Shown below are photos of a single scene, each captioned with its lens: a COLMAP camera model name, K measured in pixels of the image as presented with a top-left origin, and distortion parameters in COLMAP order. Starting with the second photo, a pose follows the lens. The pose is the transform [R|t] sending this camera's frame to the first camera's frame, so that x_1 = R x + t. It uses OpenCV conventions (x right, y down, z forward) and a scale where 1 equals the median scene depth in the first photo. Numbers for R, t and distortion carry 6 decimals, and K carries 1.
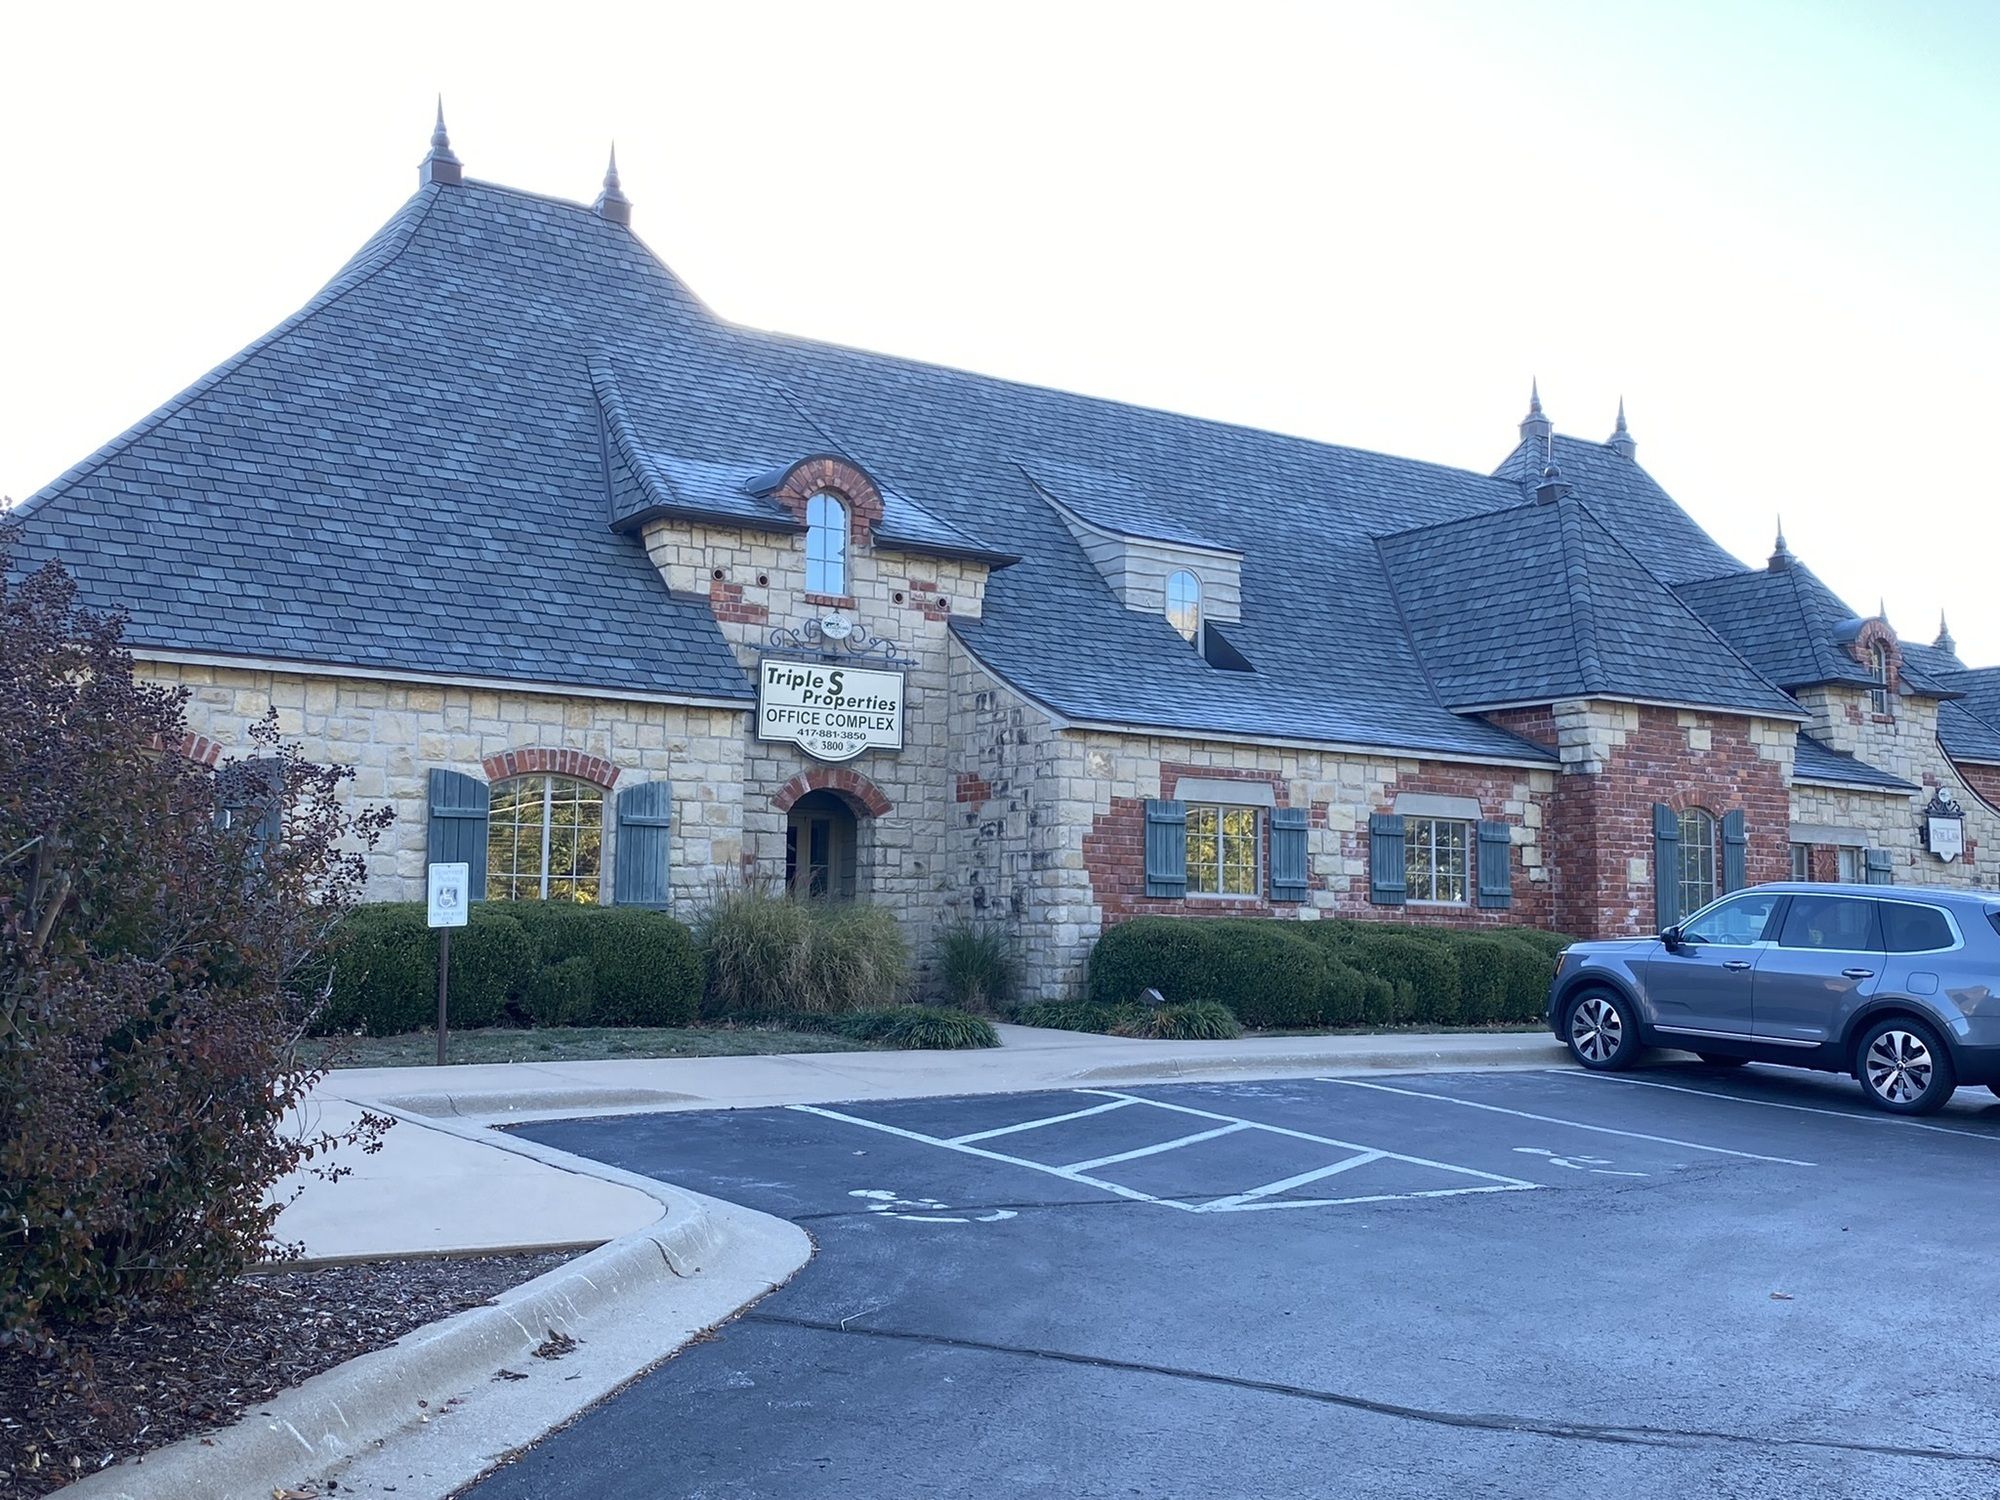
lens RADIAL K [[2041.1, 0, 999.8], [0, 2041.1, 749.7], [0, 0, 1]] dist [0.061207, 0.000000]
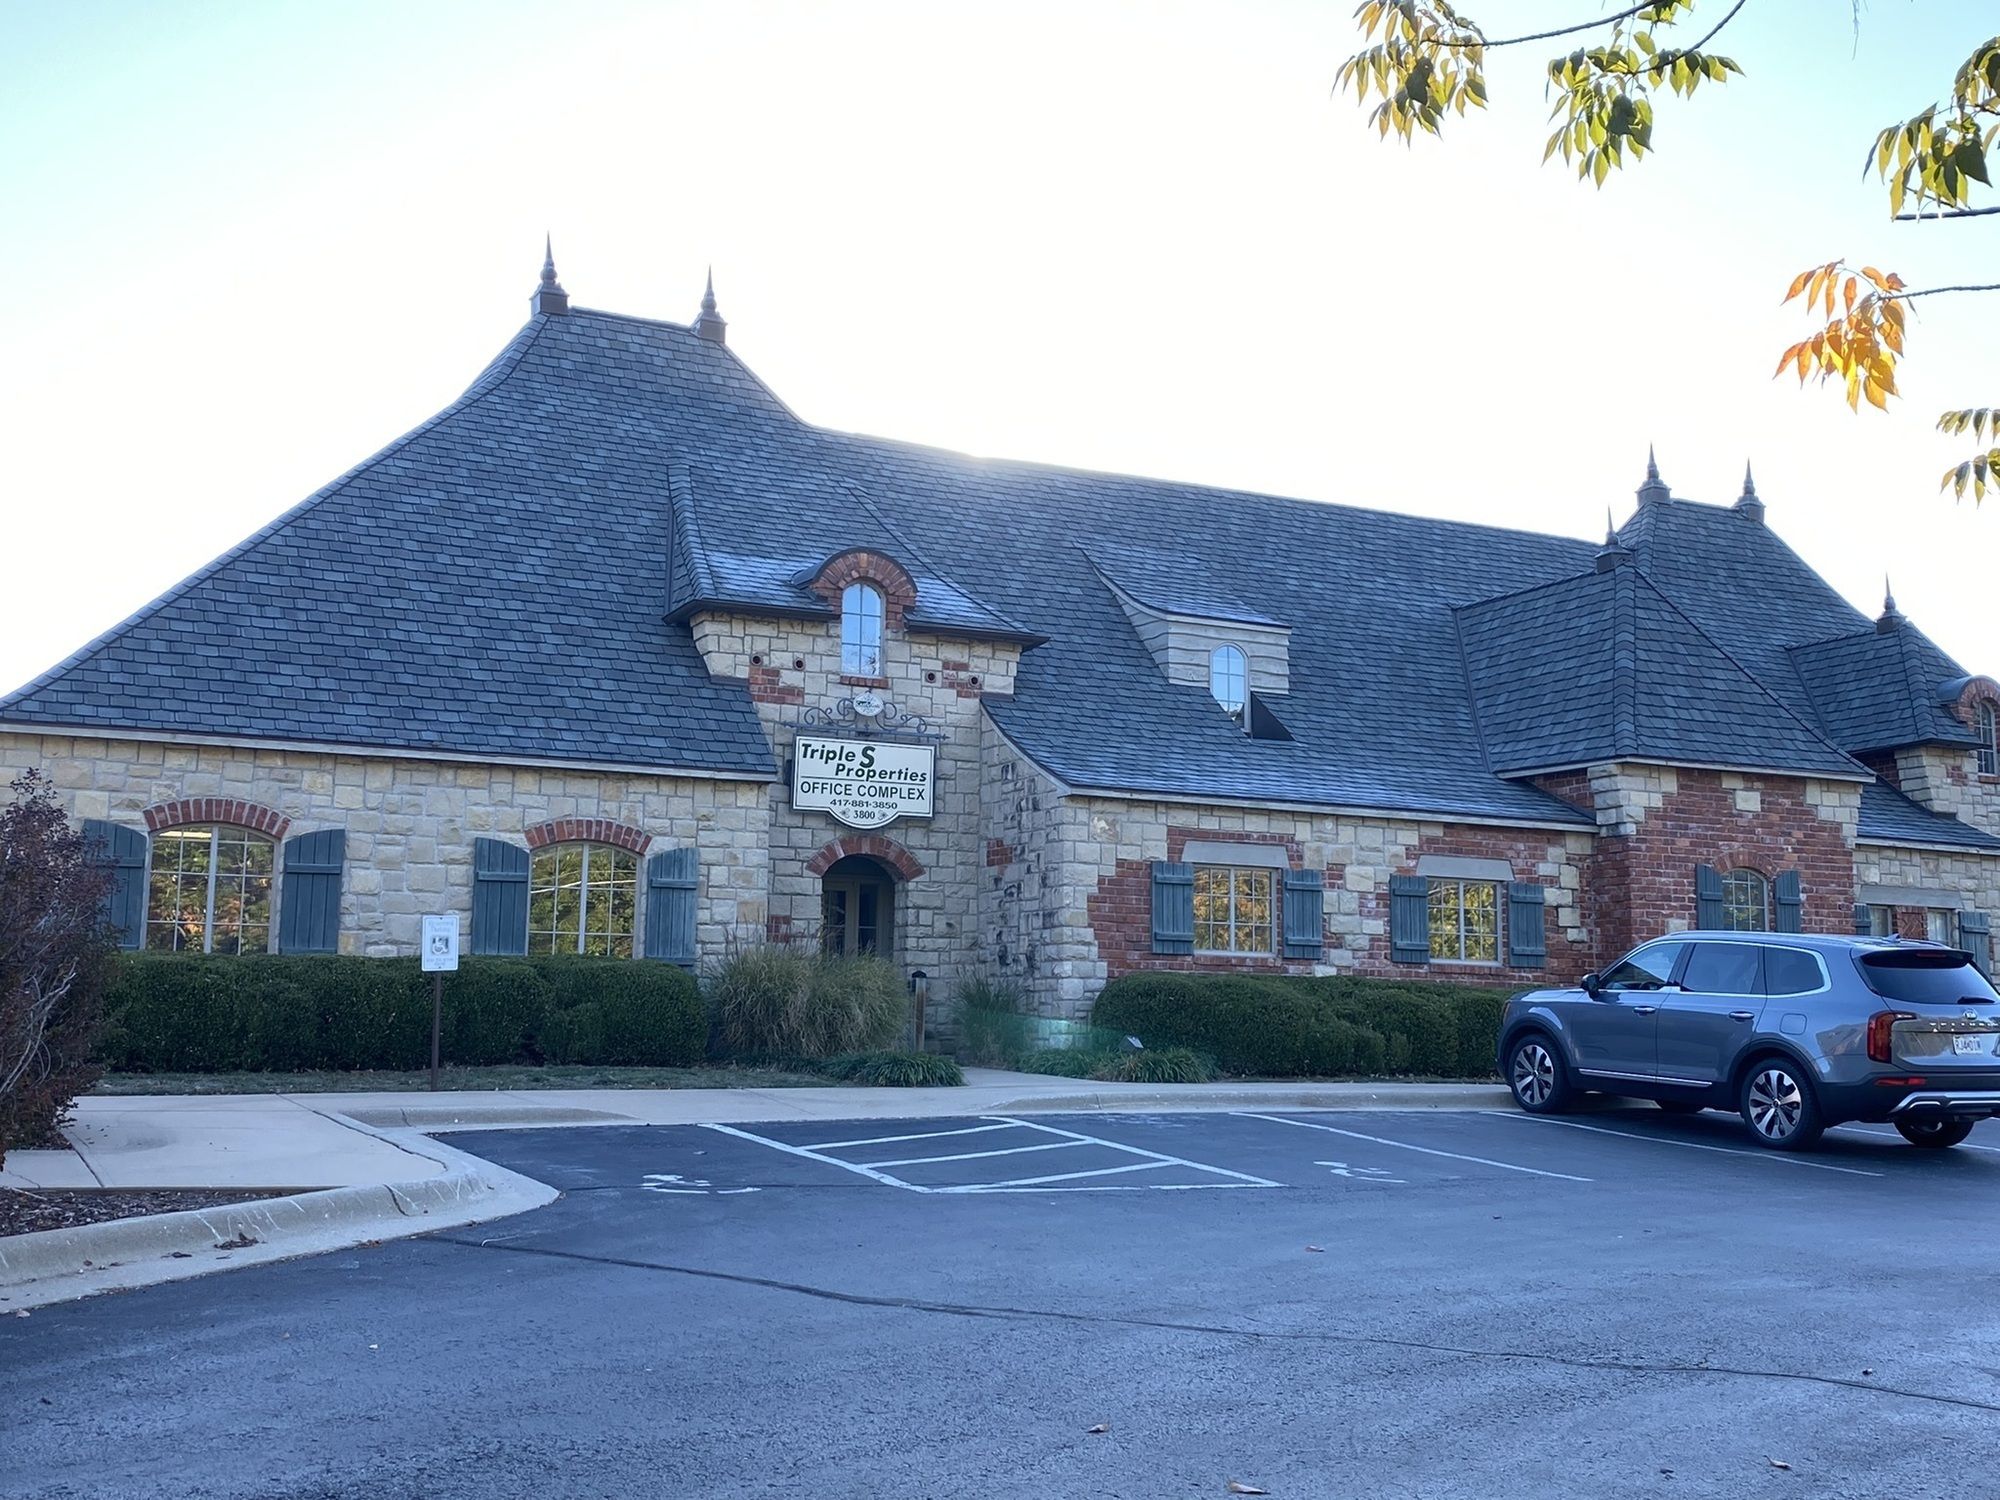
lens RADIAL K [[2087.1, 0, 1000.5], [0, 2087.1, 743.0], [0, 0, 1]] dist [0.081422, 0.000000]
pose [[0.990580, -0.017153, -0.135856, 0.138460], [0.011302, 0.998980, -0.043718, 0.009074], [0.136467, 0.041770, 0.989764, -0.088684]]
